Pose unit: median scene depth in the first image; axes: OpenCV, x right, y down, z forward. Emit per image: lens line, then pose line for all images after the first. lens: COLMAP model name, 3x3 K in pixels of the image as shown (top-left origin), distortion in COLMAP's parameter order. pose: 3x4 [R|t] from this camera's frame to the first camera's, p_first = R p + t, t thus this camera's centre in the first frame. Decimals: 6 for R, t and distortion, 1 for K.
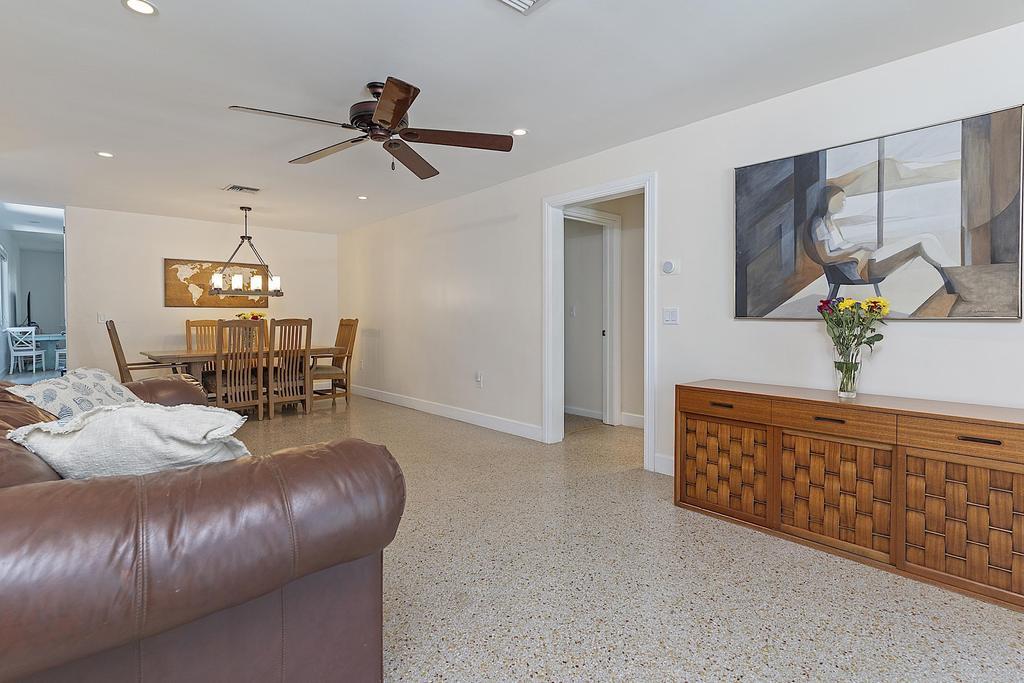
lens RADIAL K [[479.0, 0, 516.2], [0, 479.0, 319.5], [0, 0, 1]] dist [0.000252, -0.000034]
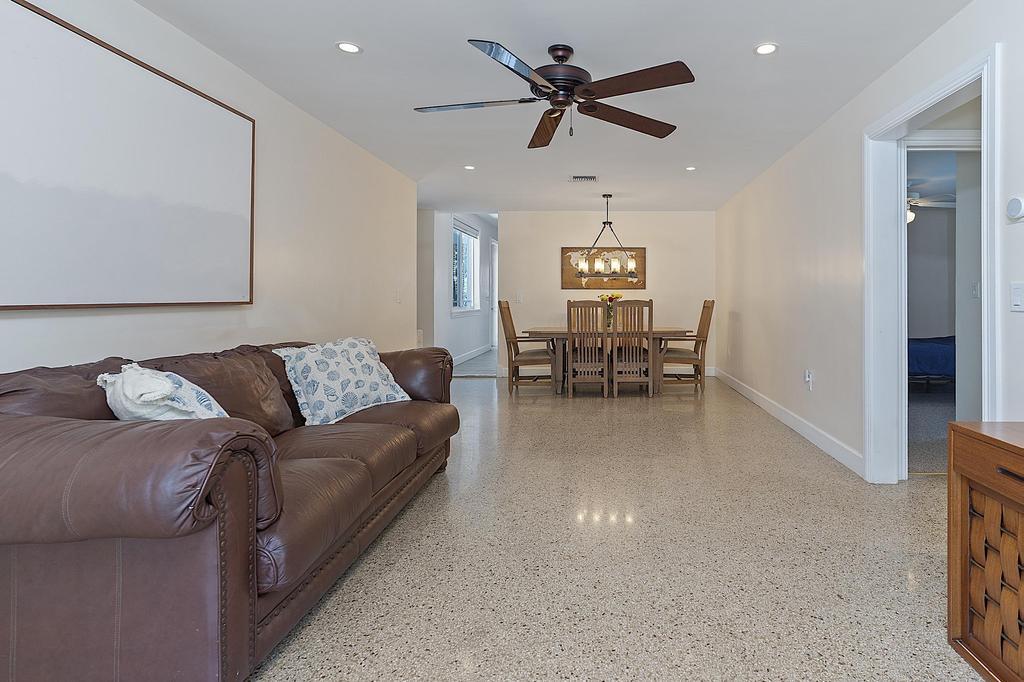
lens RADIAL K [[523.6, 0, 634.2], [0, 523.6, 292.4], [0, 0, 1]] dist [0.002004, 0.000333]
pose [[0.767957, -0.006353, -0.640470, 0.225553], [-0.004446, 0.999874, -0.015249, -0.000383], [0.640486, 0.014558, 0.767832, 0.155573]]
